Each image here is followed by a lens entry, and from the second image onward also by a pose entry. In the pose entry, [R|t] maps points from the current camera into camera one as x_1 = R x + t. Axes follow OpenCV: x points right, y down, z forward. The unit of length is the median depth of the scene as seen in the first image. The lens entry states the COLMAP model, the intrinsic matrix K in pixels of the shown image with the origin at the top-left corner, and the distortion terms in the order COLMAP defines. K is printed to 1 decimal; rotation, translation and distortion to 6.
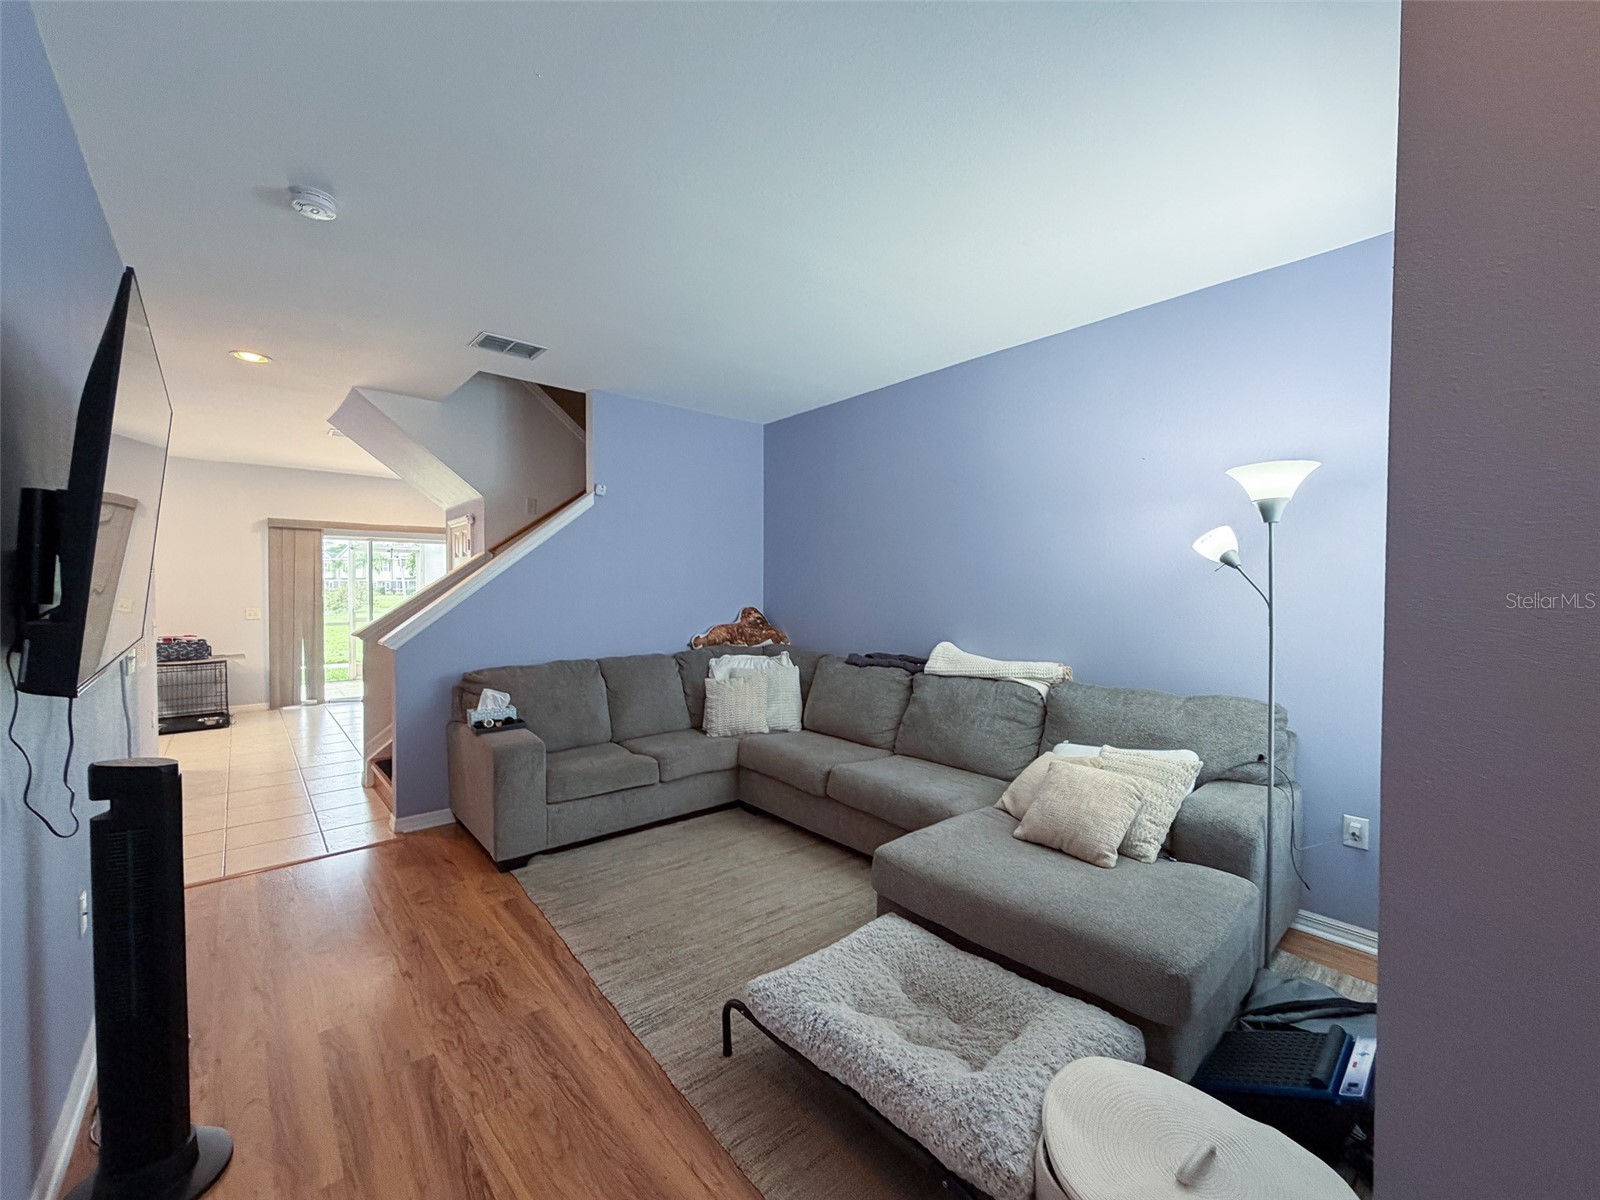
lens RADIAL K [[638.7, 0, 798.1], [0, 638.7, 599.4], [0, 0, 1]] dist [0.002604, -0.000317]
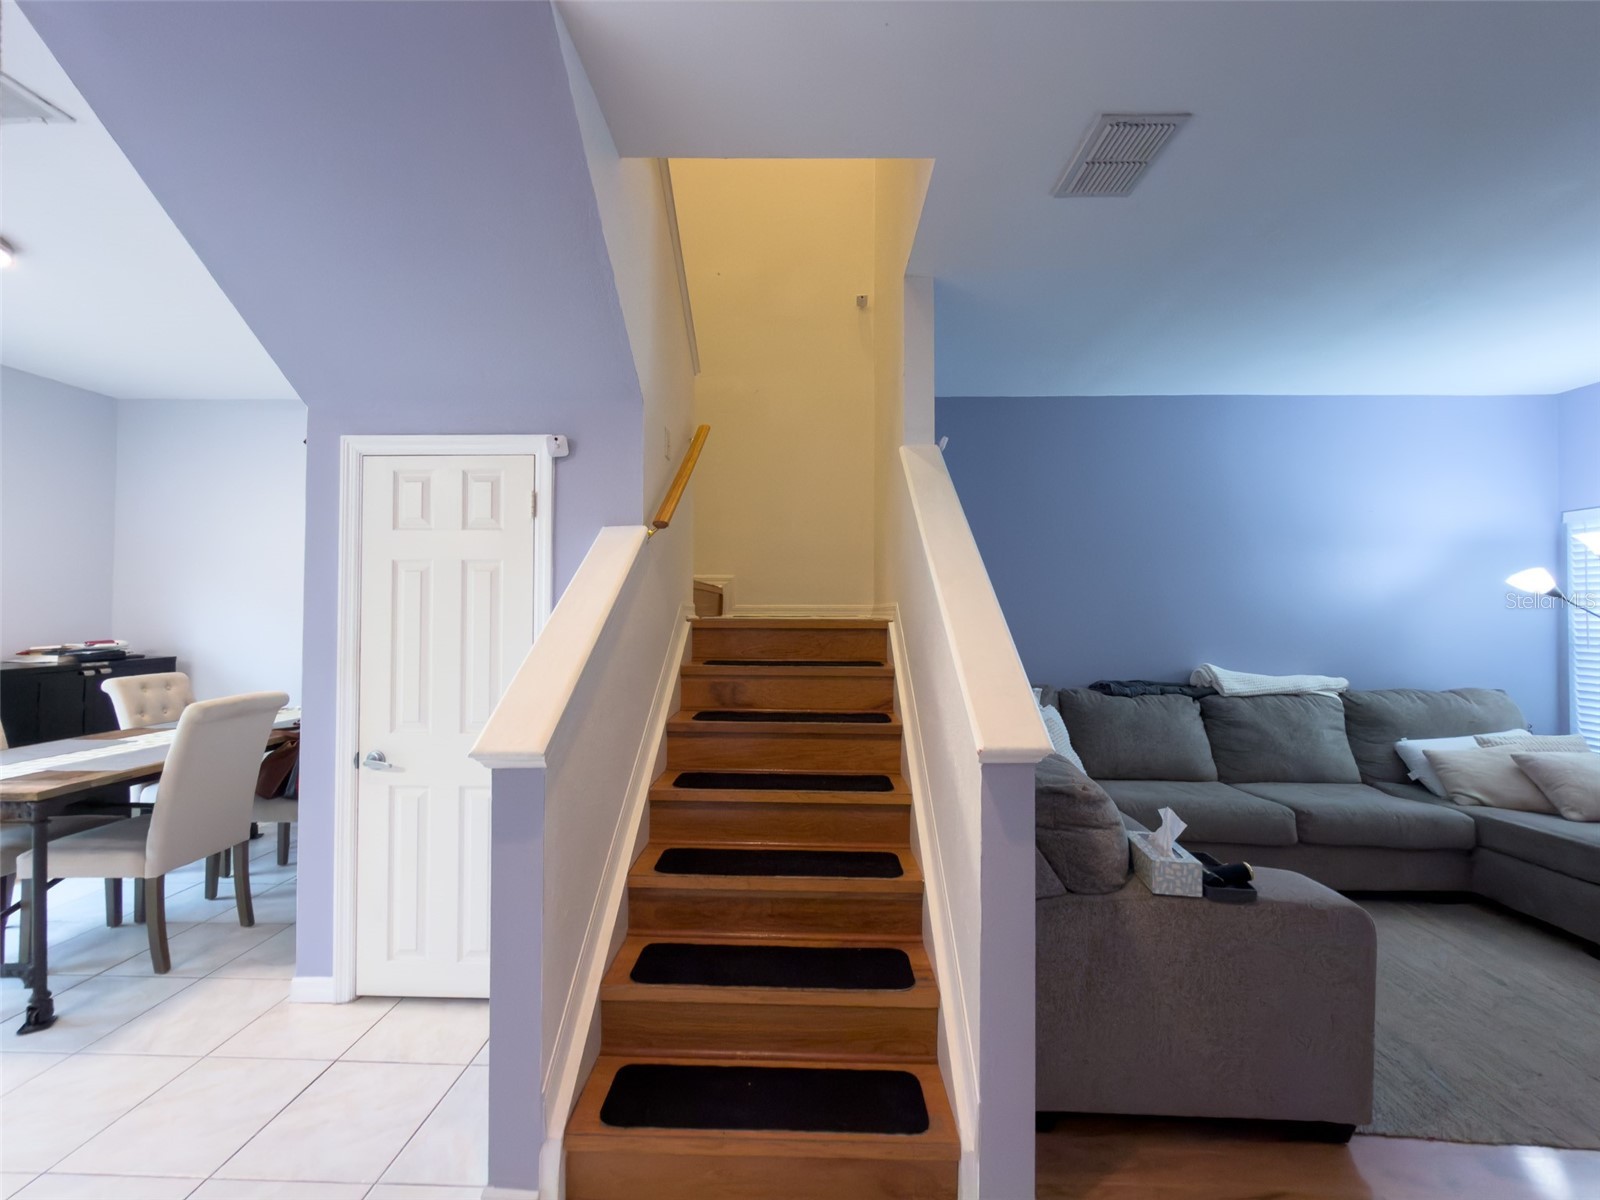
lens RADIAL K [[638.7, 0, 798.1], [0, 638.7, 599.4], [0, 0, 1]] dist [0.002604, -0.000317]
pose [[0.680162, 0.017060, 0.732863, -1.711758], [0.011973, 0.999337, -0.034375, -0.015032], [-0.732964, 0.032155, 0.679507, 1.402835]]
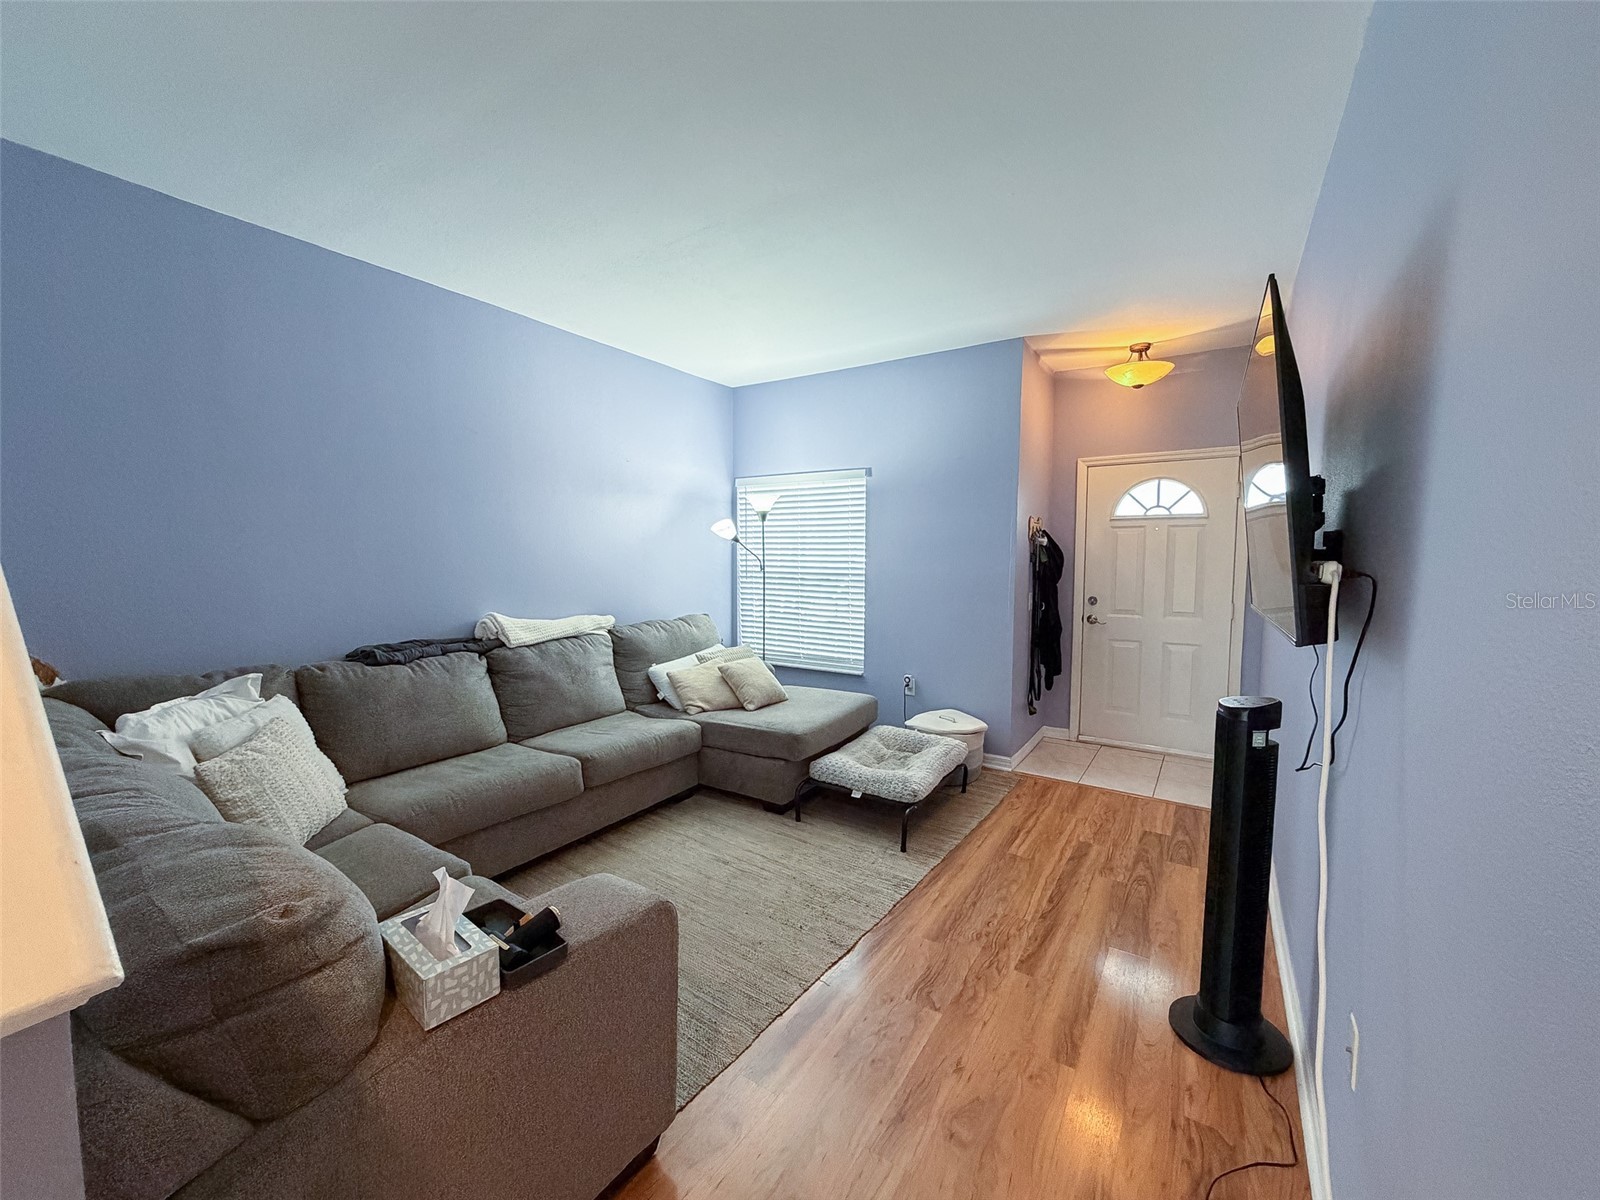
lens RADIAL K [[638.7, 0, 798.1], [0, 638.7, 599.4], [0, 0, 1]] dist [0.002604, -0.000317]
pose [[-0.267510, -0.073553, 0.960744, -1.348281], [0.019366, 0.996470, 0.081680, -0.033021], [-0.963360, 0.040456, -0.265141, 1.473103]]
